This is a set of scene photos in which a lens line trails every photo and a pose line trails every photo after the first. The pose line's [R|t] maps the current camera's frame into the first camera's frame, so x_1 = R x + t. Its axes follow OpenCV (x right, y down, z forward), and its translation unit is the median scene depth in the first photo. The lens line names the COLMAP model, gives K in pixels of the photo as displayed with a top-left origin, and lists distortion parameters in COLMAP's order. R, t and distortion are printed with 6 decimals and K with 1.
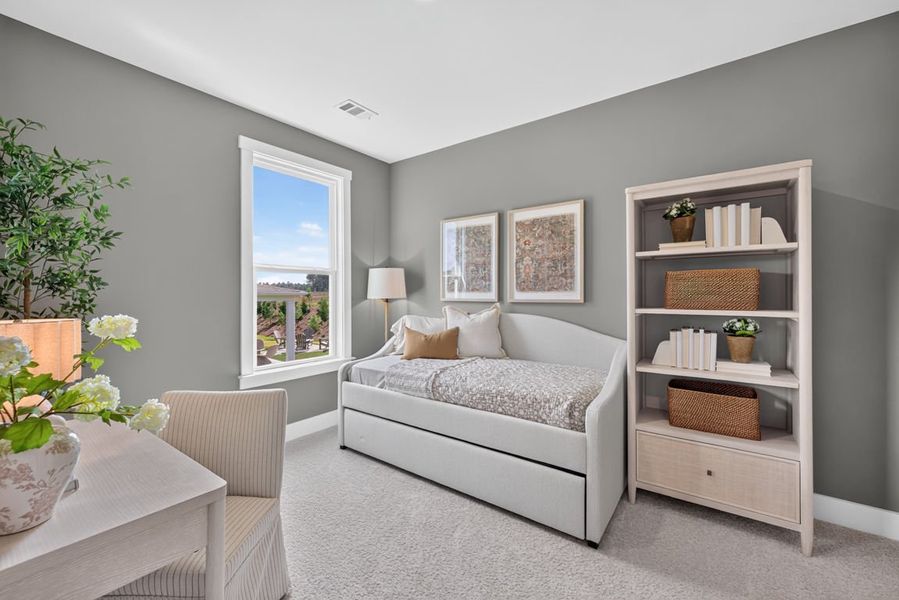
lens RADIAL K [[362.4, 0, 448.8], [0, 362.4, 291.6], [0, 0, 1]] dist [0.000151, 0.000008]
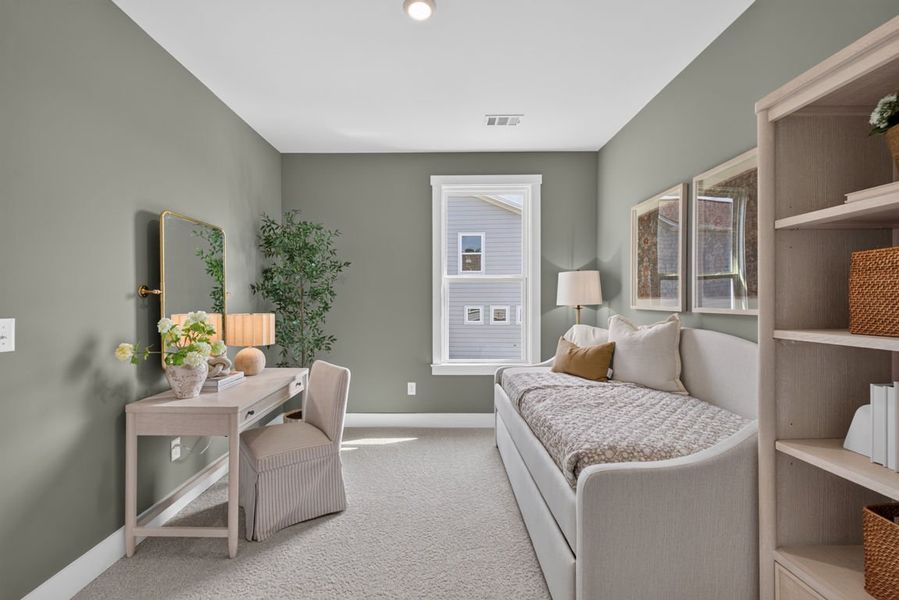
lens RADIAL K [[381.6, 0, 450.1], [0, 381.6, 298.0], [0, 0, 1]] dist [0.001513, -0.000002]
pose [[0.609815, -0.005257, -0.792527, 0.465219], [0.006627, 0.999977, -0.001534, 0.000438], [0.792516, -0.004316, 0.609835, 0.207977]]
